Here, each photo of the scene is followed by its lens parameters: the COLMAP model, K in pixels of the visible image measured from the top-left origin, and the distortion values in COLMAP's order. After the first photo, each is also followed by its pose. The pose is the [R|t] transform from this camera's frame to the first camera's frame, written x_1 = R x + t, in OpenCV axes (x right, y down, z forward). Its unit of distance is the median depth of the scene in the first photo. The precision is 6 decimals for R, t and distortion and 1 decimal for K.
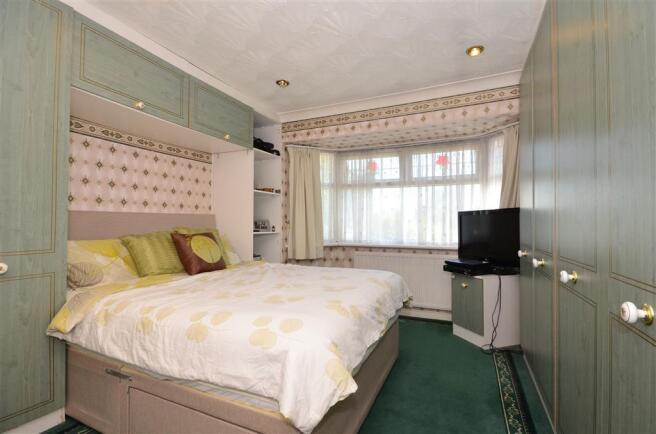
lens RADIAL K [[299.3, 0, 328.0], [0, 299.3, 217.0], [0, 0, 1]] dist [0.001196, -0.000024]
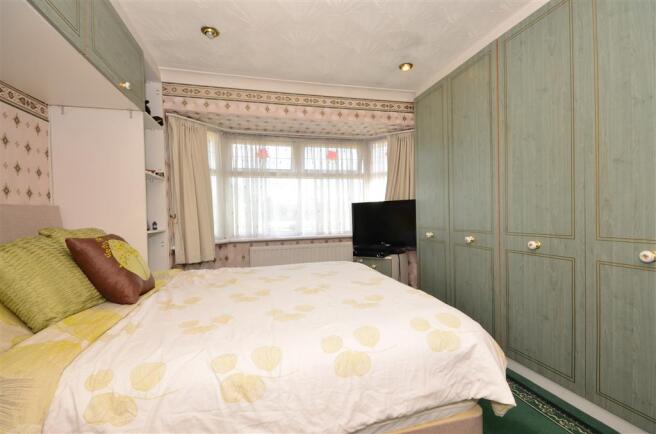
lens RADIAL K [[304.0, 0, 328.0], [0, 304.0, 217.0], [0, 0, 1]] dist [0.001652, -0.000841]
pose [[0.770425, -0.025436, 0.637023, -0.329682], [0.008449, 0.999523, 0.029693, -0.000339], [-0.637475, -0.017494, 0.770273, 0.161615]]
